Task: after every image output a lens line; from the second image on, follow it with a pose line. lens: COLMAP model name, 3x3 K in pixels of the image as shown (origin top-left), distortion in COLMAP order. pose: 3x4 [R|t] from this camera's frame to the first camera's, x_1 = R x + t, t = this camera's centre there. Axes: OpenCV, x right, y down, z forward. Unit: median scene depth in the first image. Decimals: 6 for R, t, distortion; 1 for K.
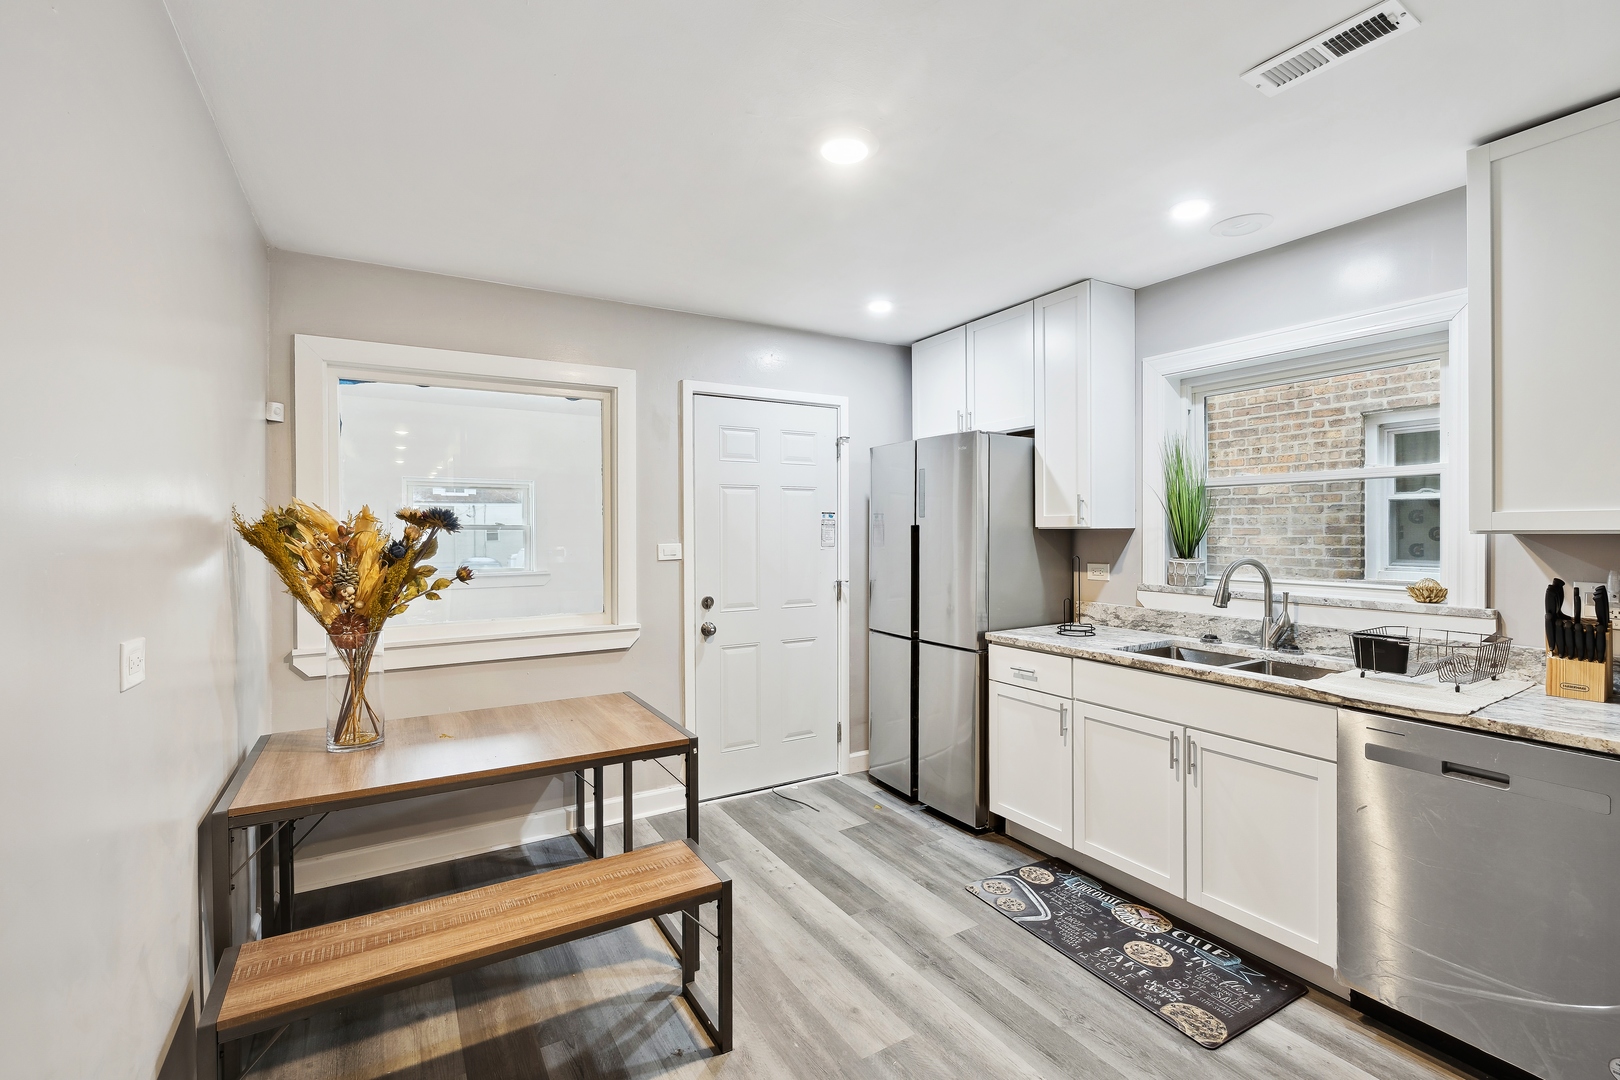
lens RADIAL K [[704.4, 0, 801.8], [0, 704.4, 526.7], [0, 0, 1]] dist [-0.000459, 0.000075]
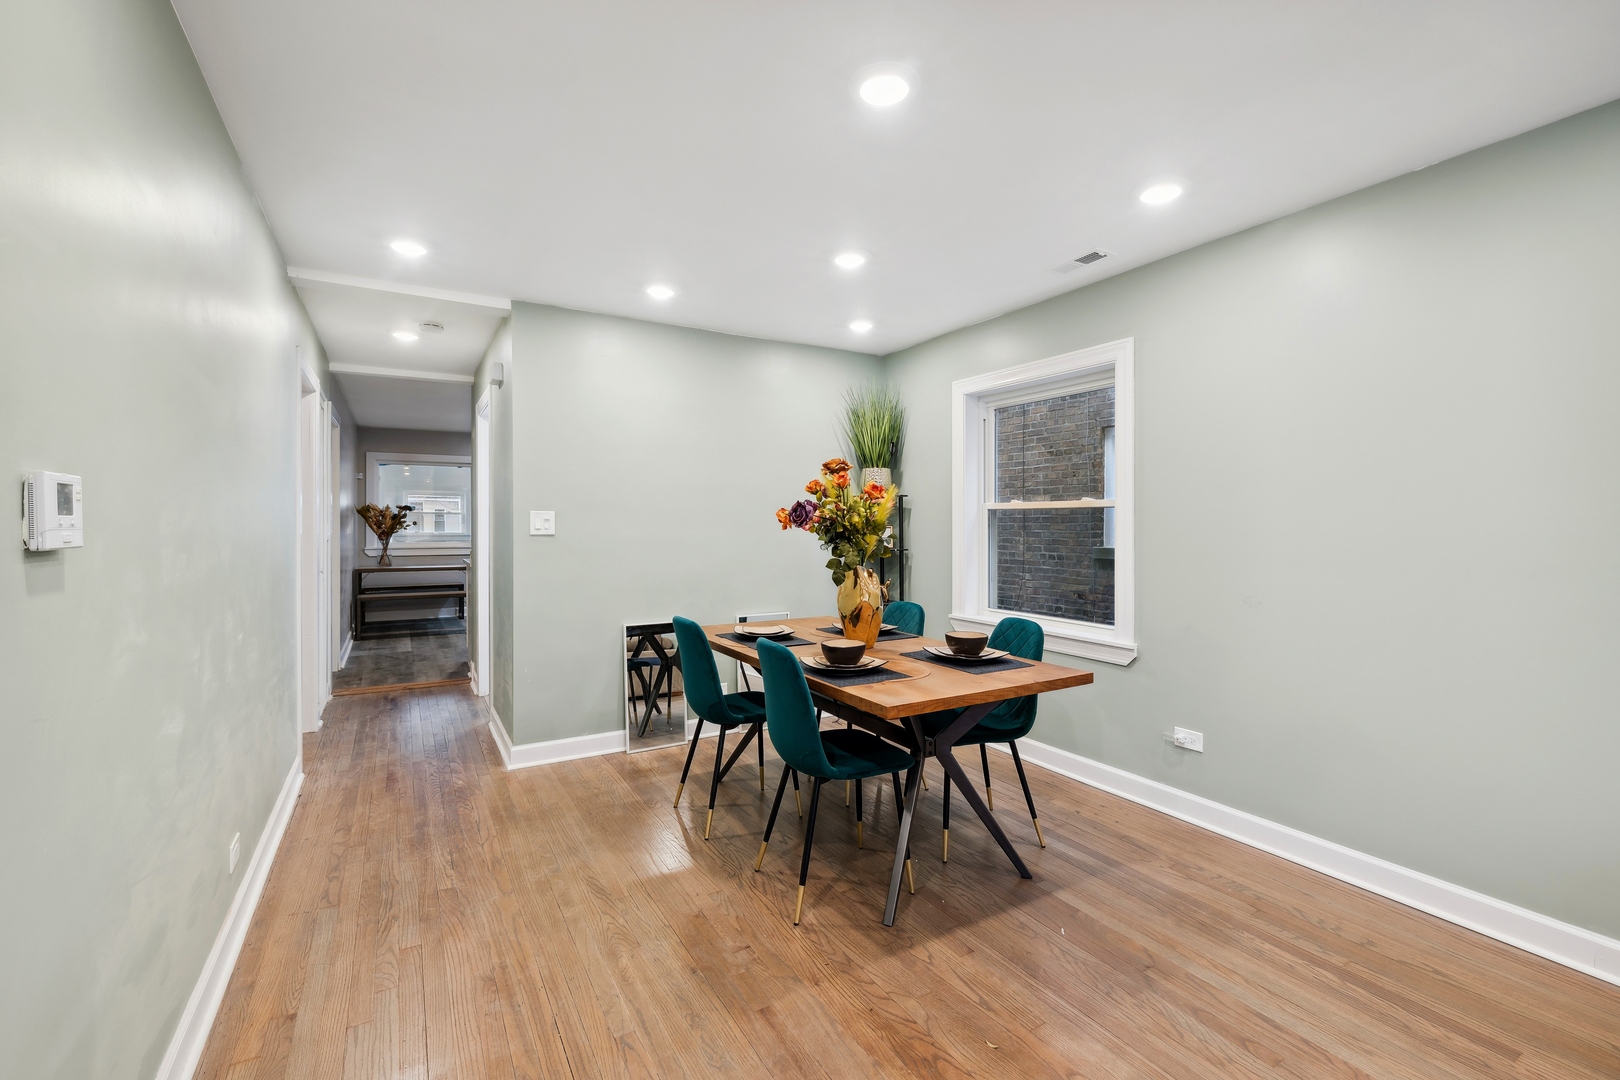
lens RADIAL K [[704.4, 0, 811.1], [0, 704.4, 531.9], [0, 0, 1]] dist [-0.000459, 0.000075]
pose [[0.999949, 0.005959, -0.008195, 1.665490], [-0.005936, 0.999978, 0.002820, 0.093577], [0.008211, -0.002771, 0.999962, -2.728598]]
